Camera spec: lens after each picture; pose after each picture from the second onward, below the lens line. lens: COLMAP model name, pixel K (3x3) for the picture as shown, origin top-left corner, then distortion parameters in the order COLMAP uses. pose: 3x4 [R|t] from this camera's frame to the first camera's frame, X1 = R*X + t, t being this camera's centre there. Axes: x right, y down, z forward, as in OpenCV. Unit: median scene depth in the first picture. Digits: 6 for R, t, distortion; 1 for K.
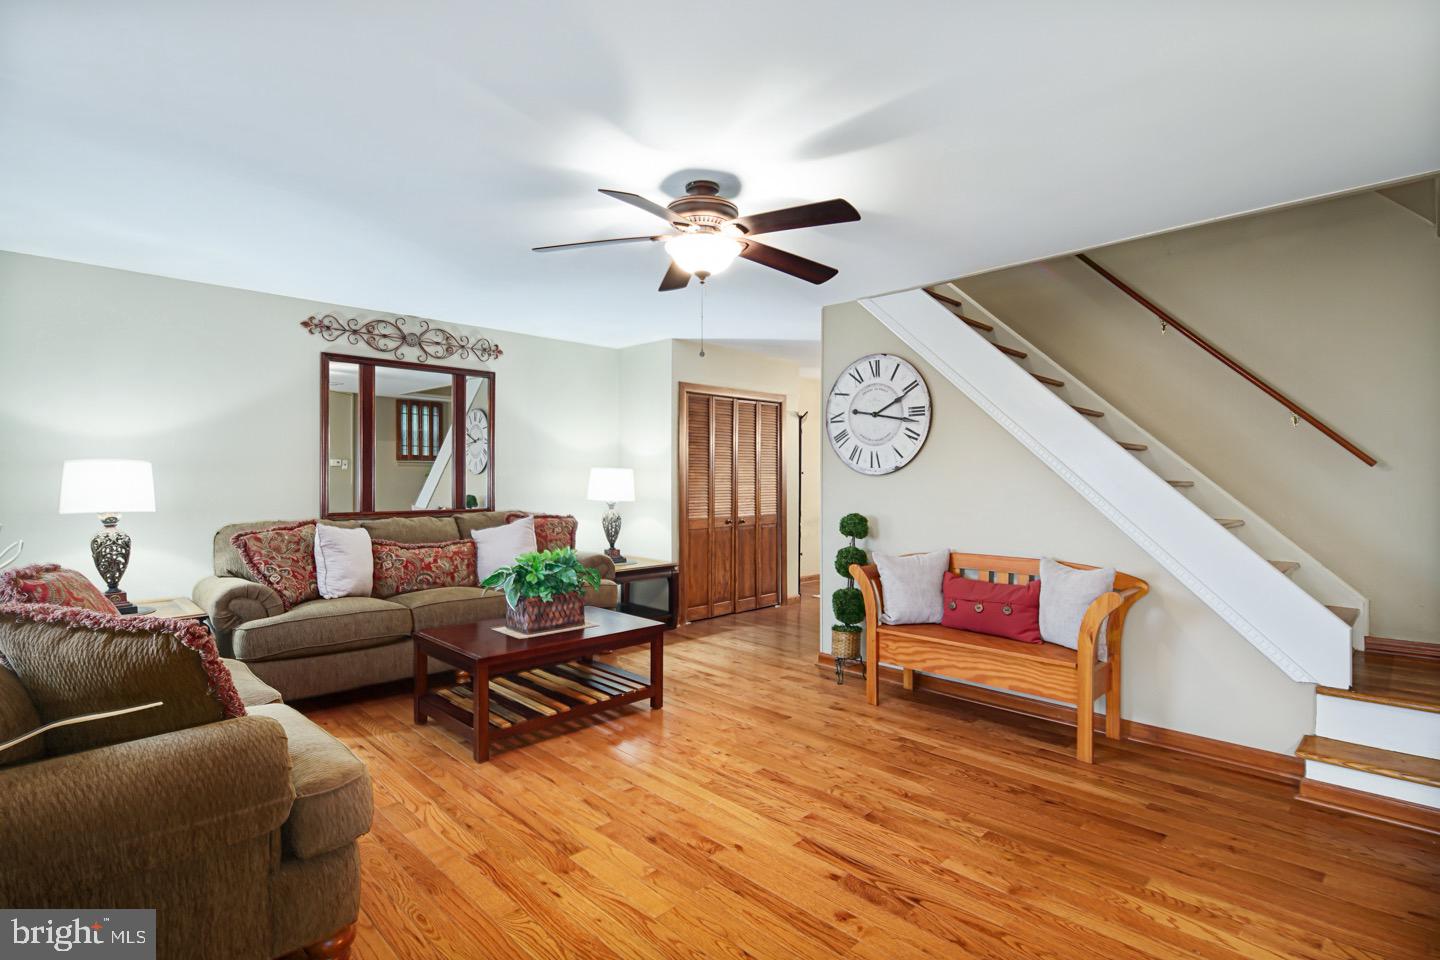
lens RADIAL K [[704.7, 0, 696.4], [0, 704.7, 476.3], [0, 0, 1]] dist [-0.002596, -0.001903]
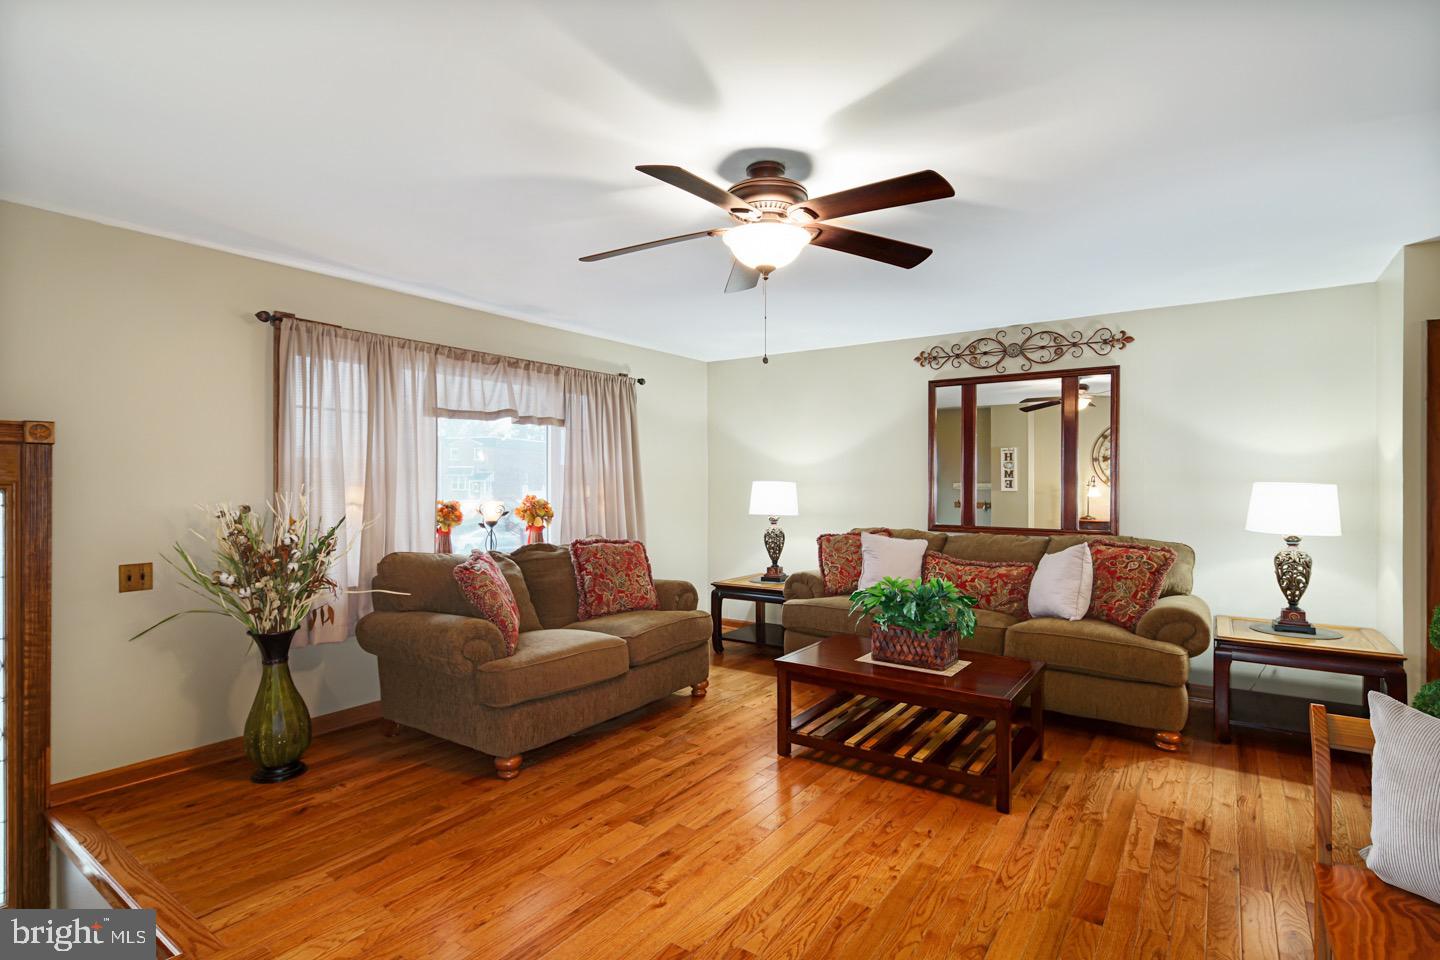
lens RADIAL K [[704.7, 0, 729.6], [0, 704.7, 480.1], [0, 0, 1]] dist [-0.002596, -0.001903]
pose [[0.186048, -0.014649, -0.982431, 0.489533], [-0.006922, 0.999844, -0.016220, 0.001156], [0.982516, 0.009818, 0.185918, 0.467689]]
